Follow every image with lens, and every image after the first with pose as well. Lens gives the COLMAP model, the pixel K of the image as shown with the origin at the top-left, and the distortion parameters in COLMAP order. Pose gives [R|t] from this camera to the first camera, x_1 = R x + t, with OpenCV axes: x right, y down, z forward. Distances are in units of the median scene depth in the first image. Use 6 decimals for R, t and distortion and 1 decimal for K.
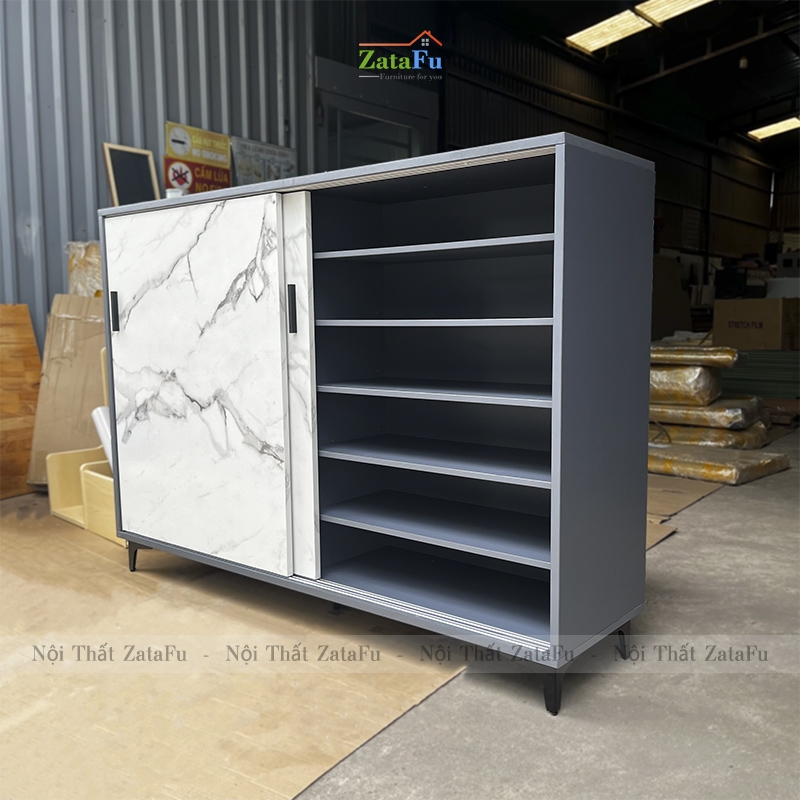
lens RADIAL K [[814.4, 0, 406.6], [0, 814.4, 418.9], [0, 0, 1]] dist [0.026164, 0.000000]
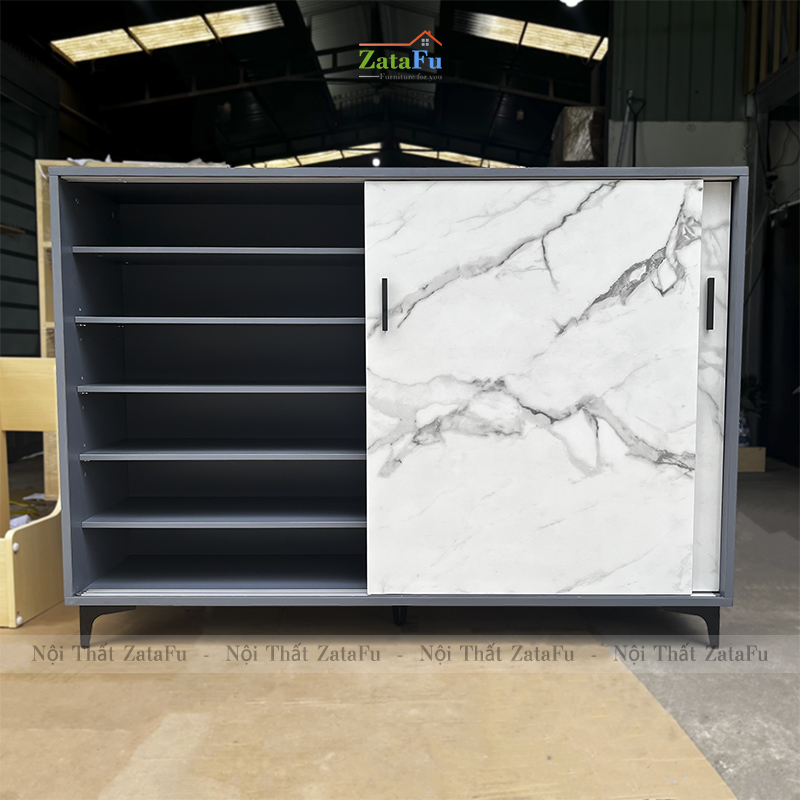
lens RADIAL K [[814.4, 0, 410.1], [0, 814.4, 416.2], [0, 0, 1]] dist [0.026164, 0.000000]
pose [[0.775579, -0.050474, 0.629229, -0.882363], [0.074039, 0.997192, -0.011269, -0.018778], [-0.626893, 0.055327, 0.777138, 0.430344]]
